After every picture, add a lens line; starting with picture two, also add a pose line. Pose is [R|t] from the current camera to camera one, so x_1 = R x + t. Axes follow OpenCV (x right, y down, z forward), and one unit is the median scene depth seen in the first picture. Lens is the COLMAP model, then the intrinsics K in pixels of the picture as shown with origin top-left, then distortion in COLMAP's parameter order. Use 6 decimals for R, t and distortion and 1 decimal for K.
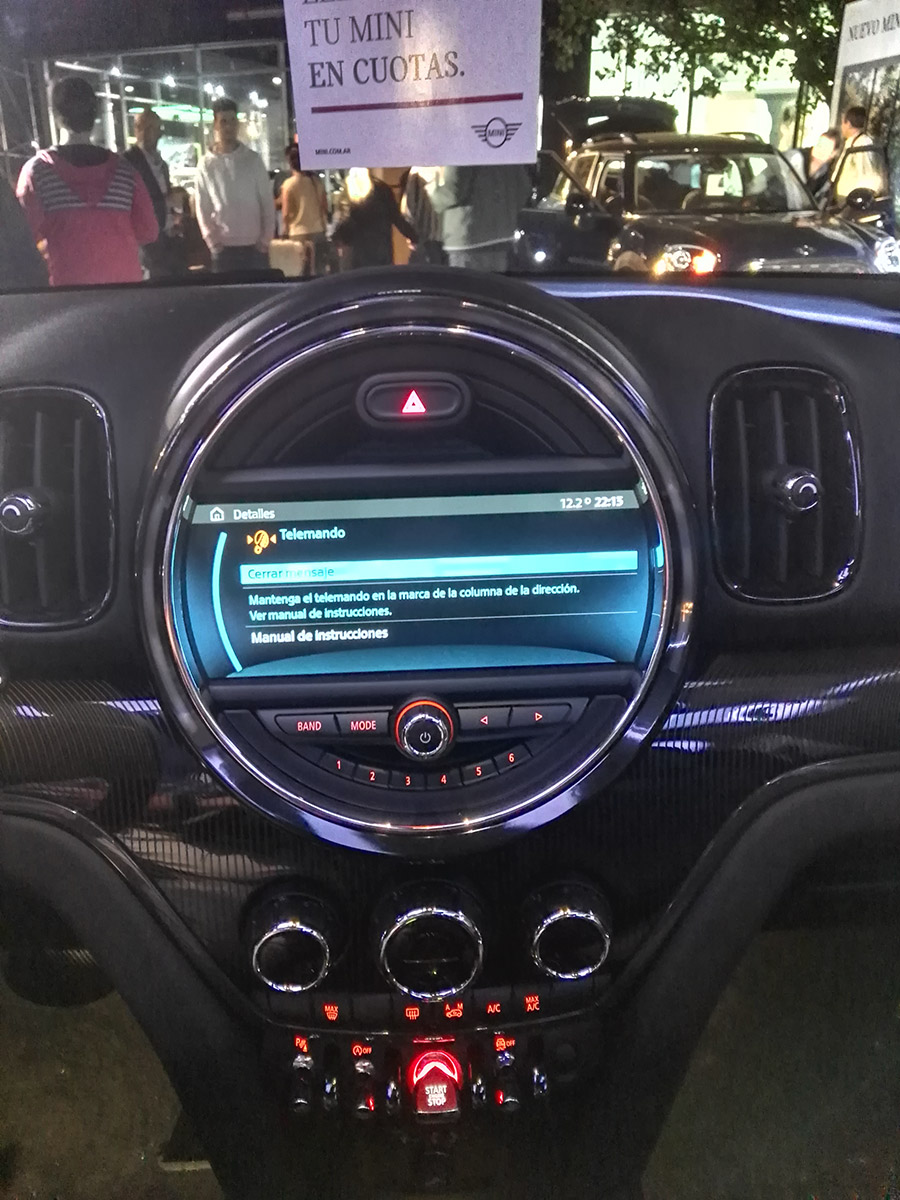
lens RADIAL K [[967.0, 0, 449.8], [0, 967.0, 595.4], [0, 0, 1]] dist [-0.008296, -0.002143]
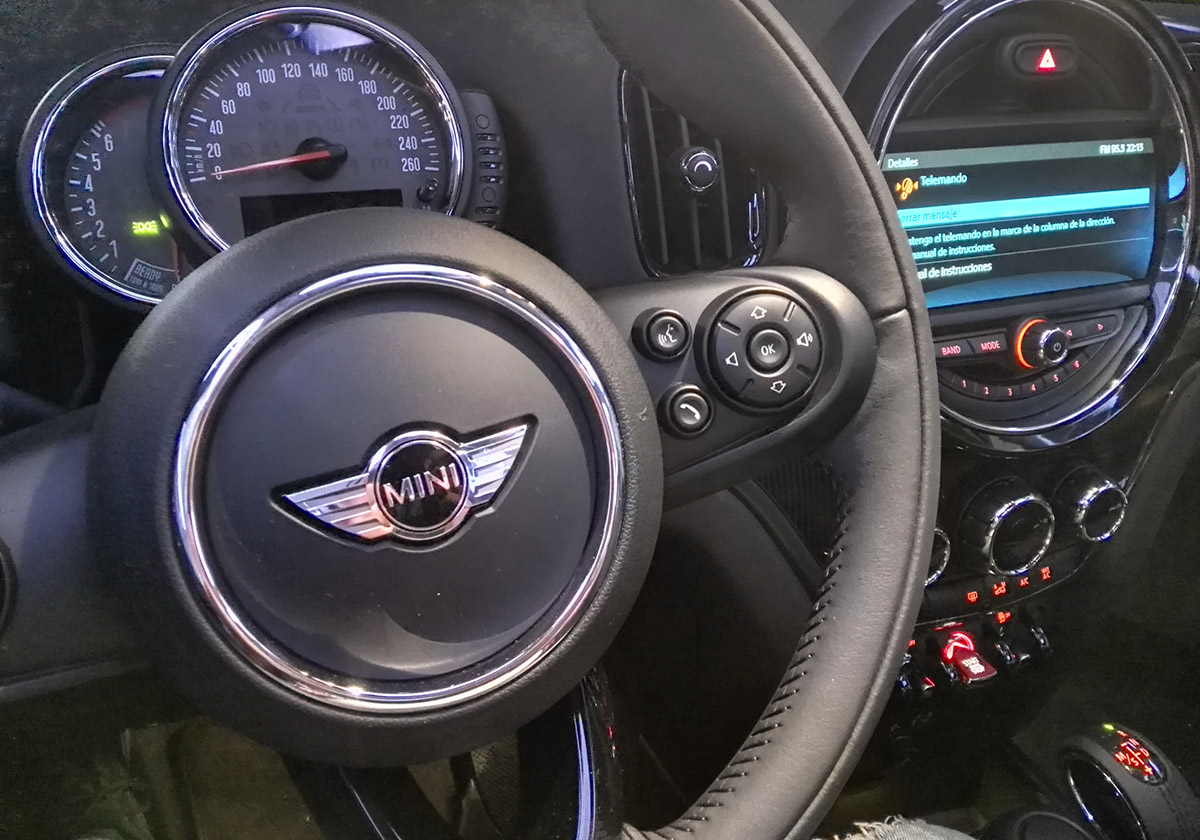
lens RADIAL K [[1100.8, 0, 600.6], [0, 1100.8, 423.5], [0, 0, 1]] dist [0.018820, 0.000000]
pose [[0.919382, -0.107474, 0.378398, -1.013262], [0.066359, 0.990541, 0.120106, 0.035784], [-0.387727, -0.085313, 0.917818, -0.042960]]
